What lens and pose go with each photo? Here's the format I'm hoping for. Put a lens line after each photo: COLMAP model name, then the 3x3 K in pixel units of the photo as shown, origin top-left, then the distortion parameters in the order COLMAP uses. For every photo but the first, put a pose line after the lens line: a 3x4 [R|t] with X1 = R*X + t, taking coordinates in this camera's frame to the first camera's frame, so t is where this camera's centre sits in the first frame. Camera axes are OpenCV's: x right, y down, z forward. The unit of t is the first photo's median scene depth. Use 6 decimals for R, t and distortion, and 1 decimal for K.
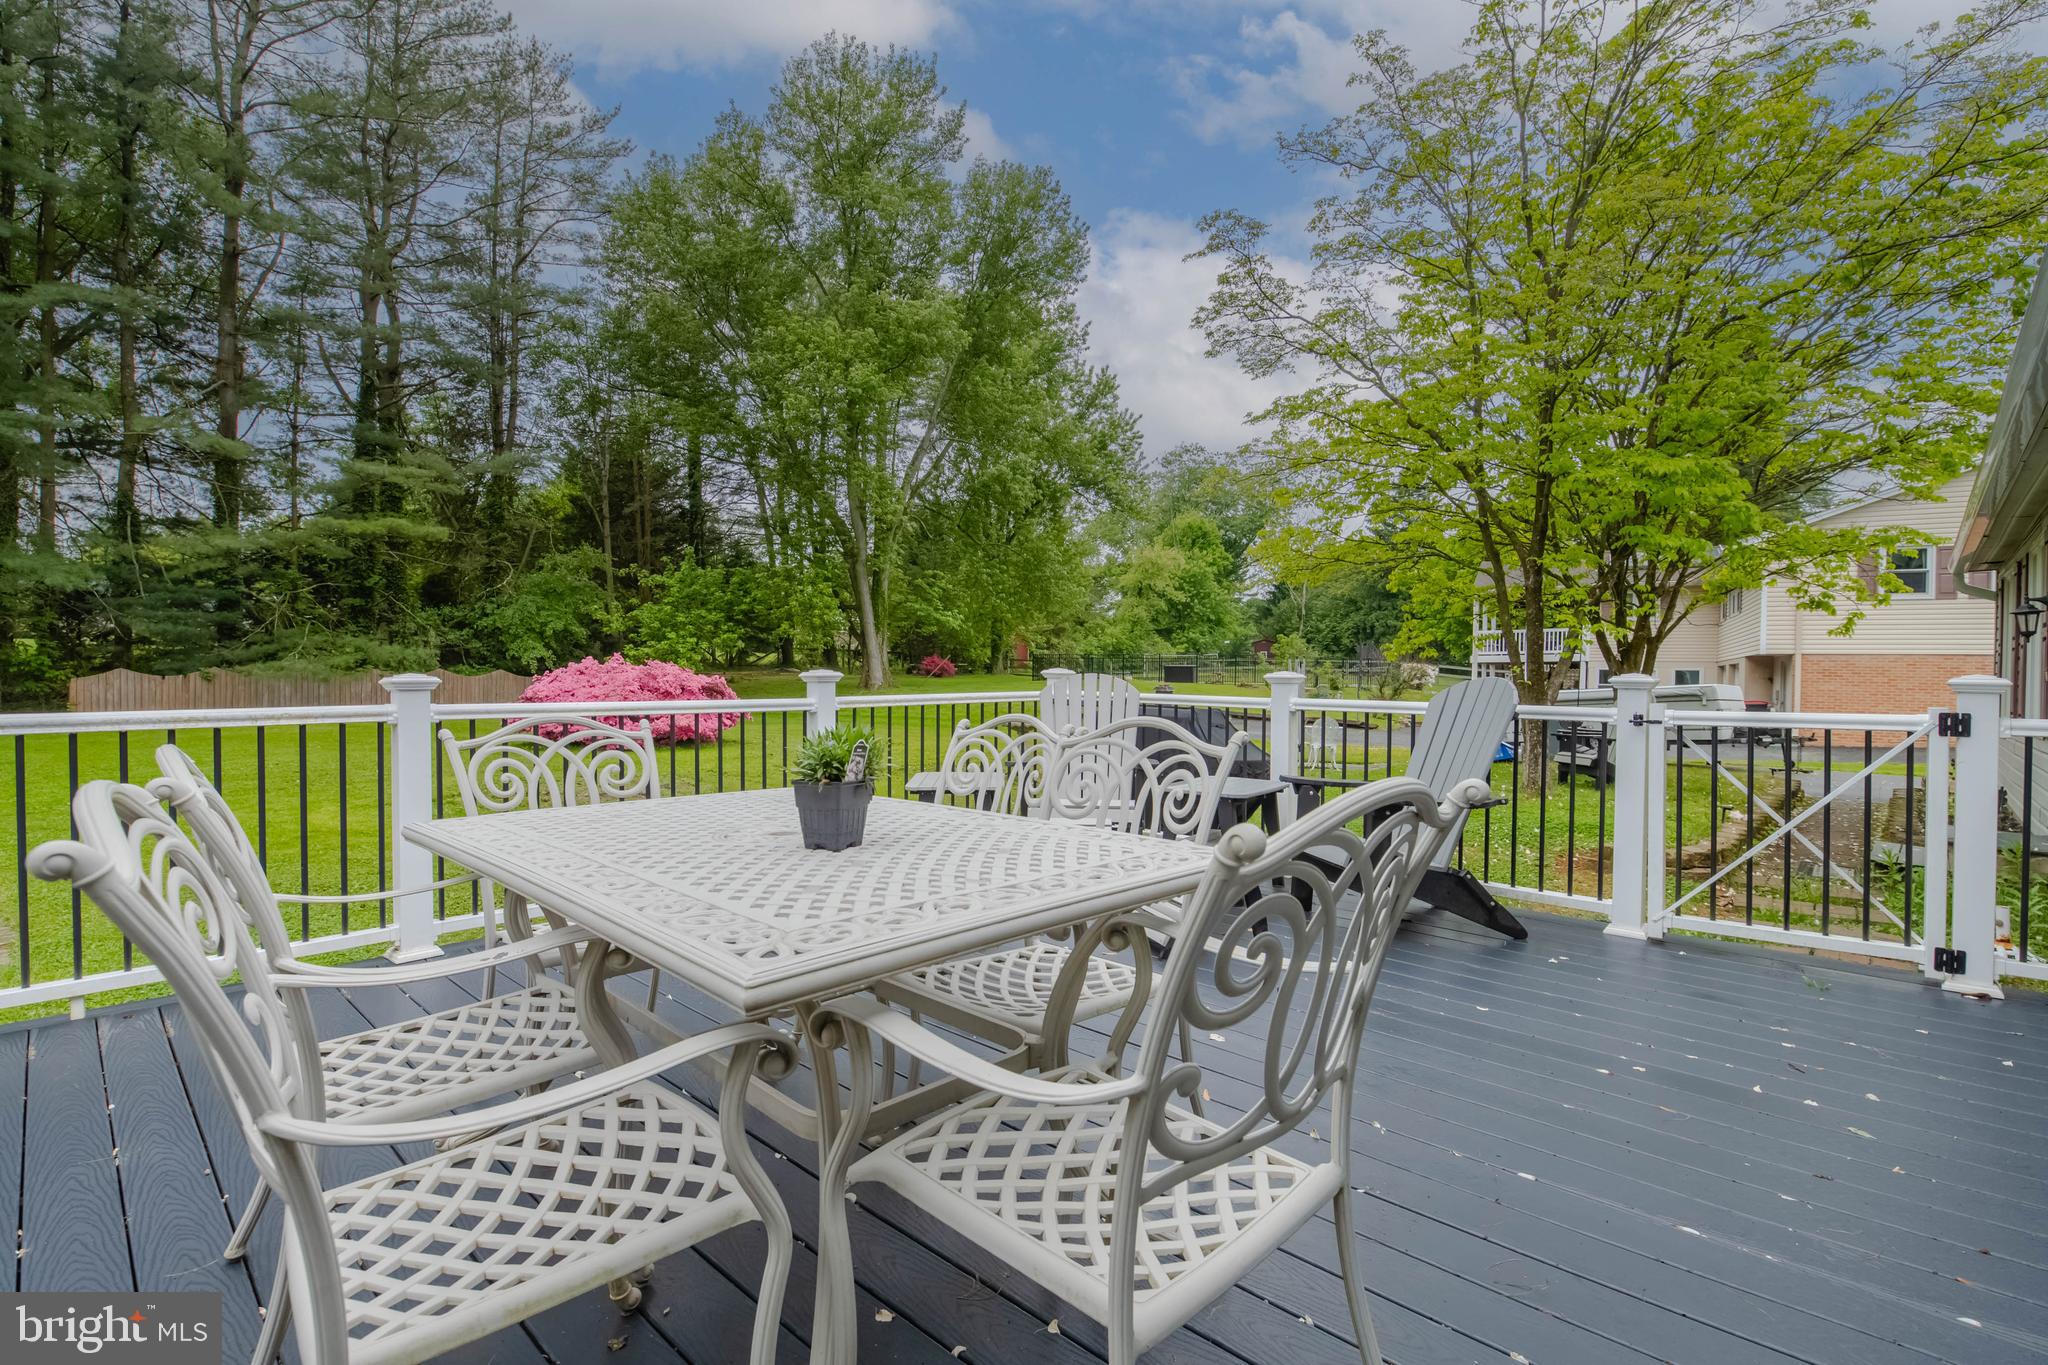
lens RADIAL K [[967.3, 0, 1042.9], [0, 967.3, 690.6], [0, 0, 1]] dist [-0.021428, -0.000764]
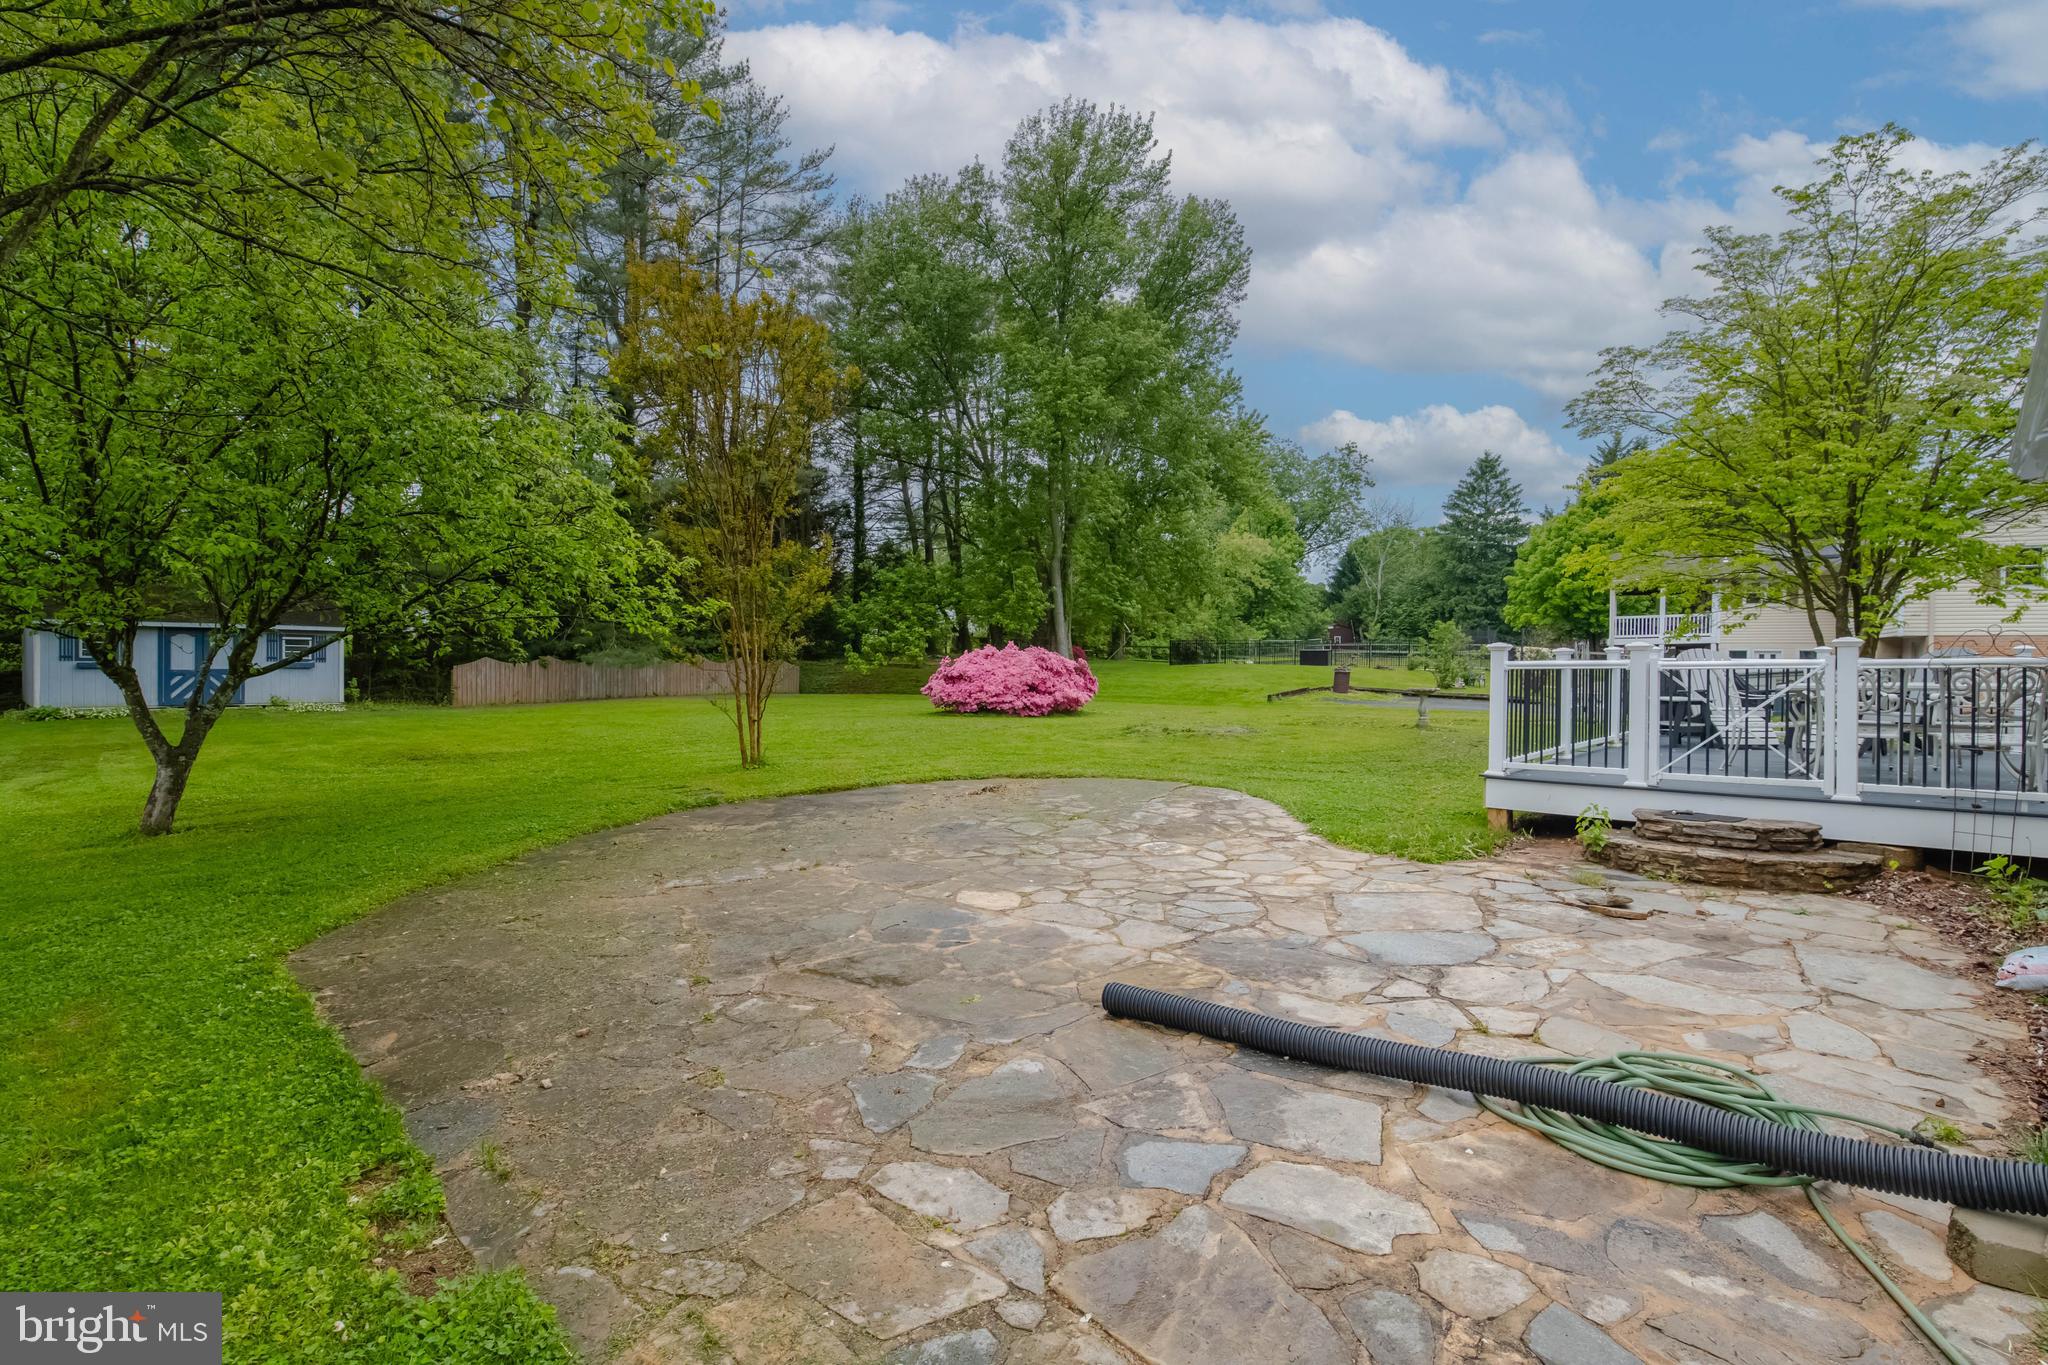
lens RADIAL K [[1010.9, 0, 1027.7], [0, 1010.9, 689.3], [0, 0, 1]] dist [0.000739, -0.023339]
pose [[0.999832, -0.006371, -0.017165, -0.191250], [0.006537, 0.999932, 0.009629, 0.006292], [0.017102, -0.009739, 0.999806, -0.161752]]
